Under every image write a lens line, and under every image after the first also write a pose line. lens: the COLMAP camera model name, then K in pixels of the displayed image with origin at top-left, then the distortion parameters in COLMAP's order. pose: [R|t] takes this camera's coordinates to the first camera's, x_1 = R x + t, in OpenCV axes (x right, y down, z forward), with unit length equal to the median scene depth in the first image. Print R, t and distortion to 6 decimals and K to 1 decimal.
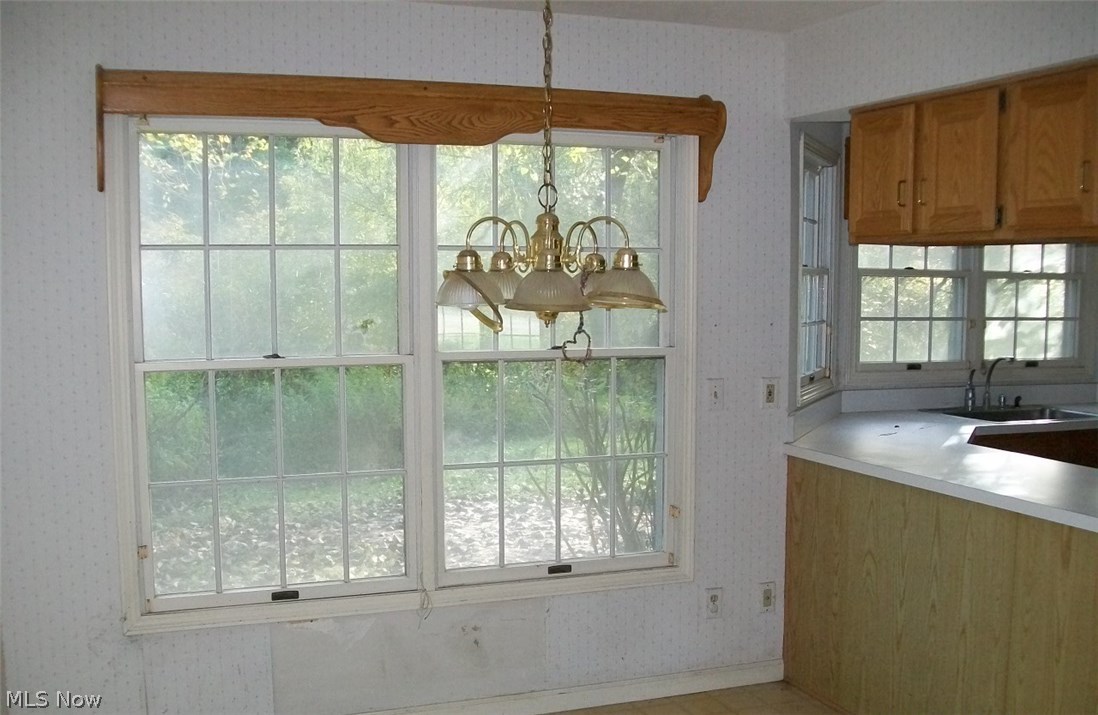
lens RADIAL K [[1196.2, 0, 541.4], [0, 1196.2, 405.9], [0, 0, 1]] dist [-0.175637, 0.125018]
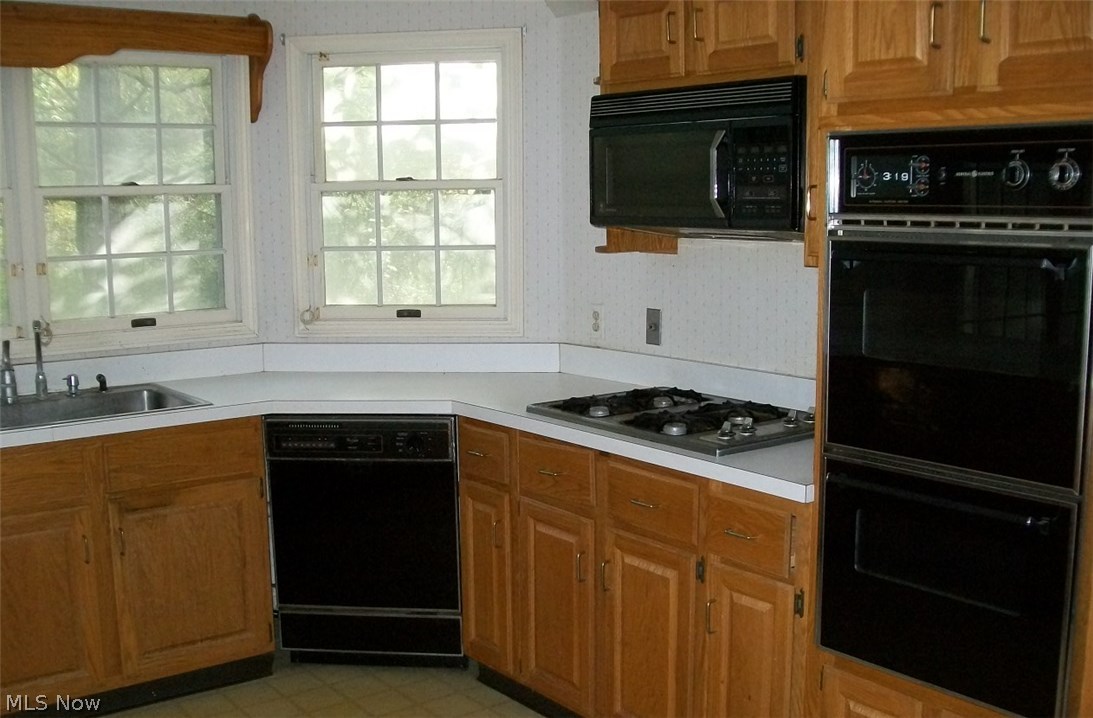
lens RADIAL K [[1189.4, 0, 547.8], [0, 1189.4, 408.9], [0, 0, 1]] dist [-0.161217, 0.025449]
pose [[0.959920, -0.062135, 0.273299, 0.657099], [0.042177, 0.996036, 0.078311, -0.041485], [-0.277081, -0.063645, 0.958736, 0.411671]]
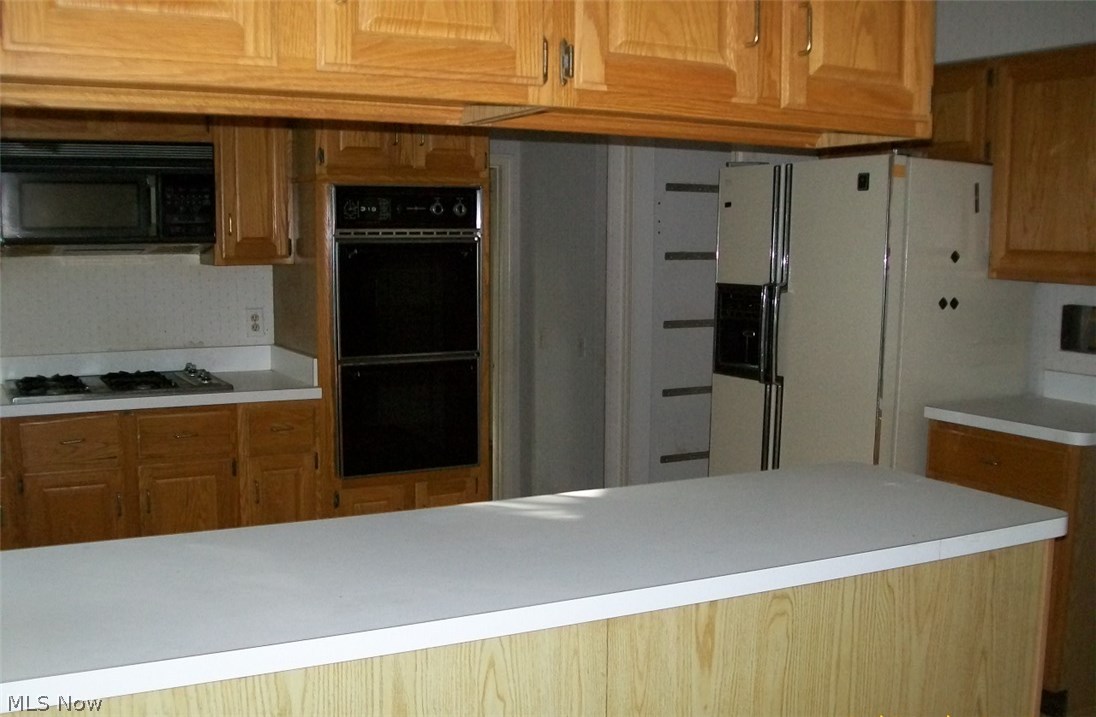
lens RADIAL K [[1192.6, 0, 549.3], [0, 1192.6, 408.5], [0, 0, 1]] dist [-0.161217, 0.025449]
pose [[-0.124942, -0.148863, 0.980933, -0.101886], [0.096633, 0.982154, 0.161357, -0.080045], [-0.987447, 0.114951, -0.108327, 0.870122]]
